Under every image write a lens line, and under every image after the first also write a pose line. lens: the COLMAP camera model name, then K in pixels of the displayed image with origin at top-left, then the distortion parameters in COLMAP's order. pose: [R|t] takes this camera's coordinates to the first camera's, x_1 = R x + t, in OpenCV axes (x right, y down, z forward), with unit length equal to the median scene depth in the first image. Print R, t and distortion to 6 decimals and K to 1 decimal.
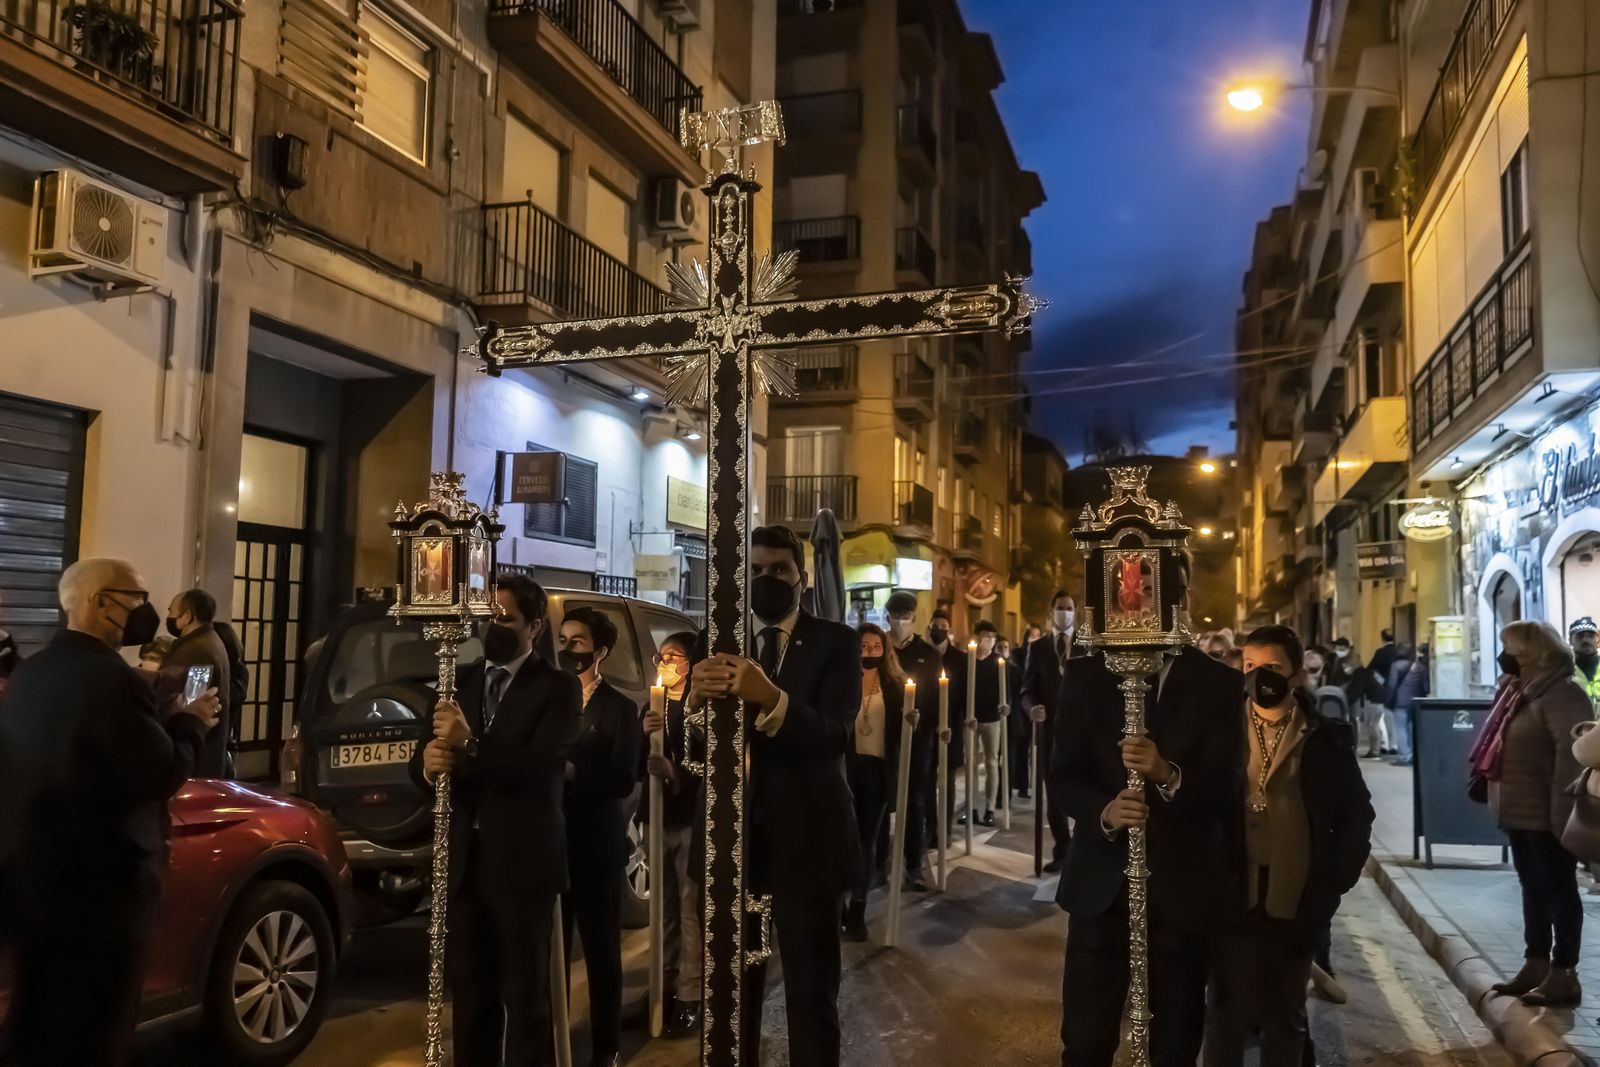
lens RADIAL K [[1246.6, 0, 828.7], [0, 1246.6, 541.4], [0, 0, 1]] dist [-0.014951, -0.002938]
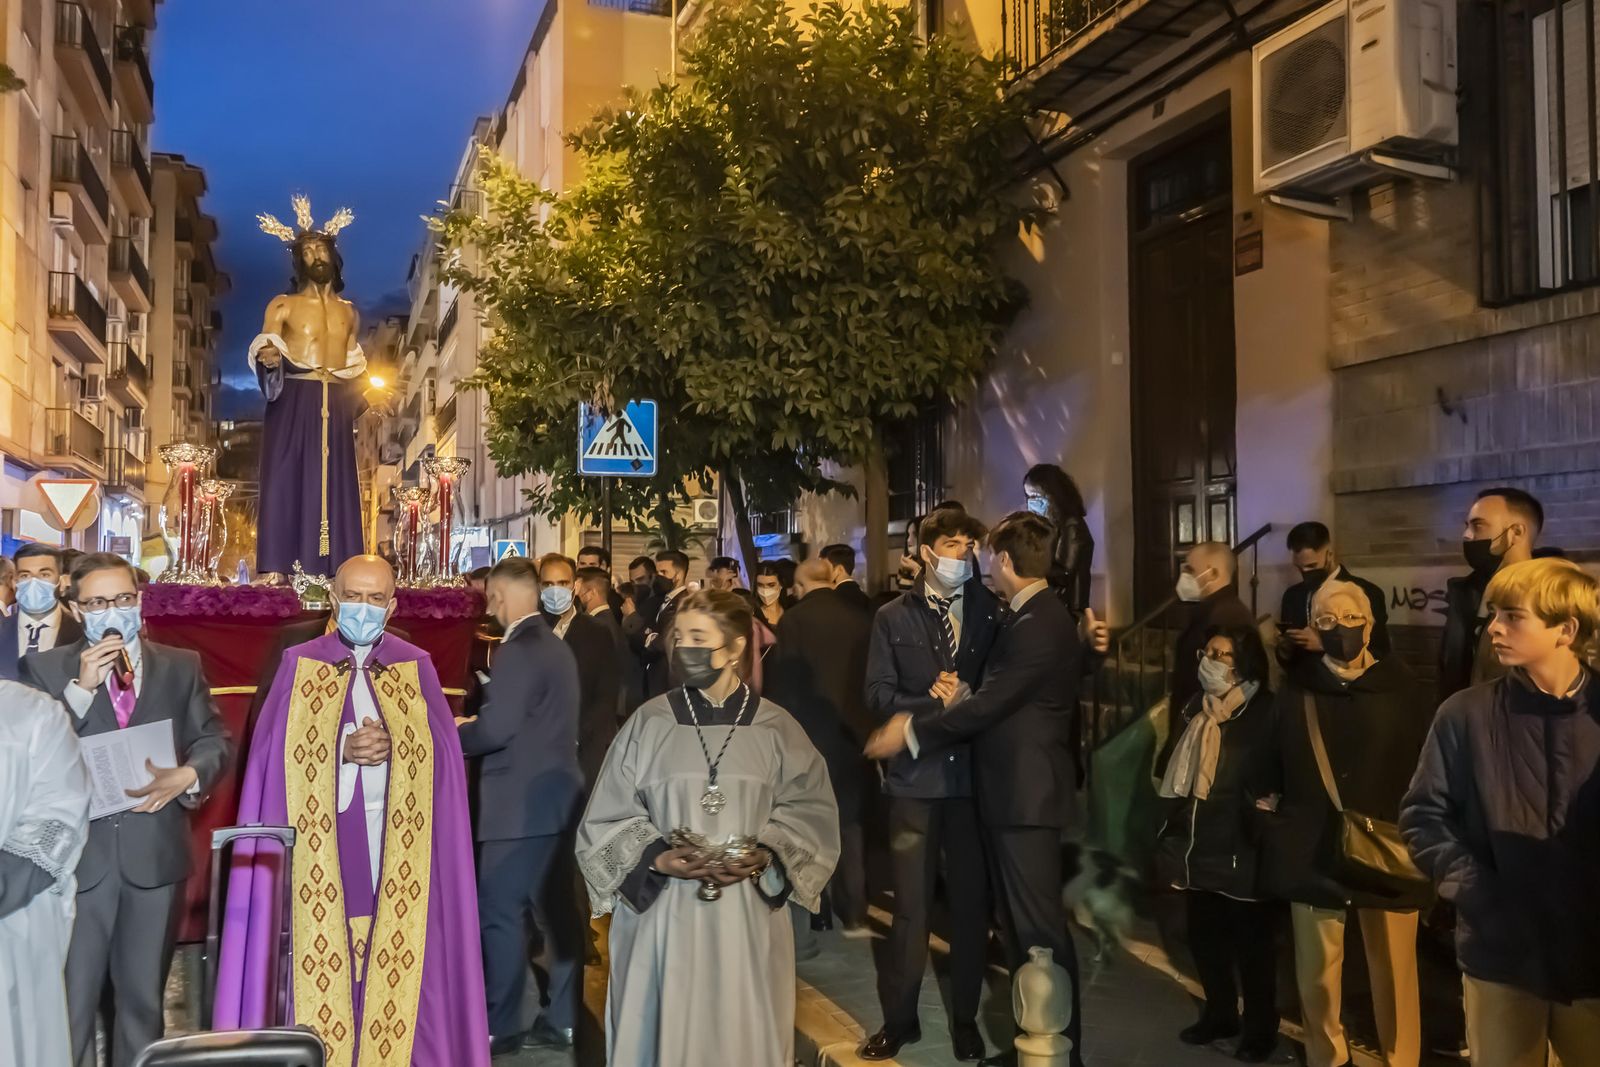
lens RADIAL K [[1246.6, 0, 828.7], [0, 1246.6, 541.4], [0, 0, 1]] dist [-0.014951, -0.002938]
pose [[0.773018, 0.003666, 0.634373, -0.864219], [-0.035306, 0.998682, 0.037251, -0.249962], [-0.633400, -0.051192, 0.772129, -2.400737]]
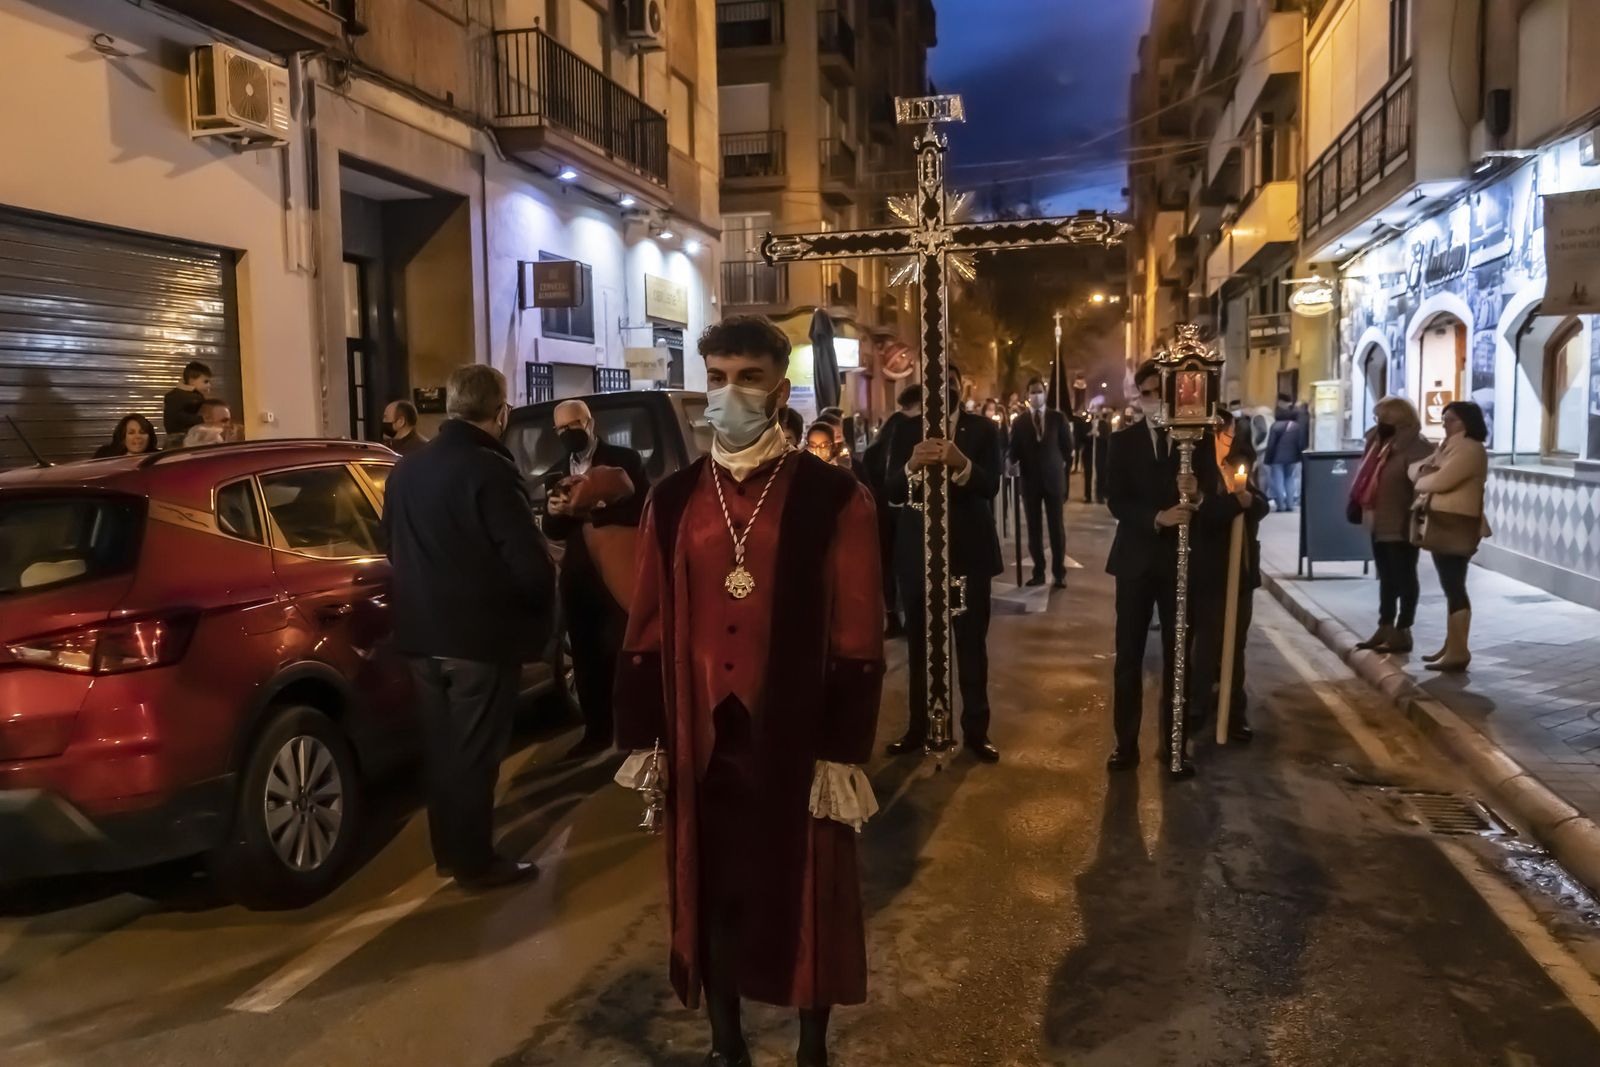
lens RADIAL K [[1246.6, 0, 828.7], [0, 1246.6, 541.4], [0, 0, 1]] dist [-0.014951, -0.002938]
pose [[0.995519, -0.042074, 0.084689, -0.096762], [0.026085, 0.983002, 0.181735, -0.021485], [-0.090895, -0.178711, 0.979694, -0.172069]]
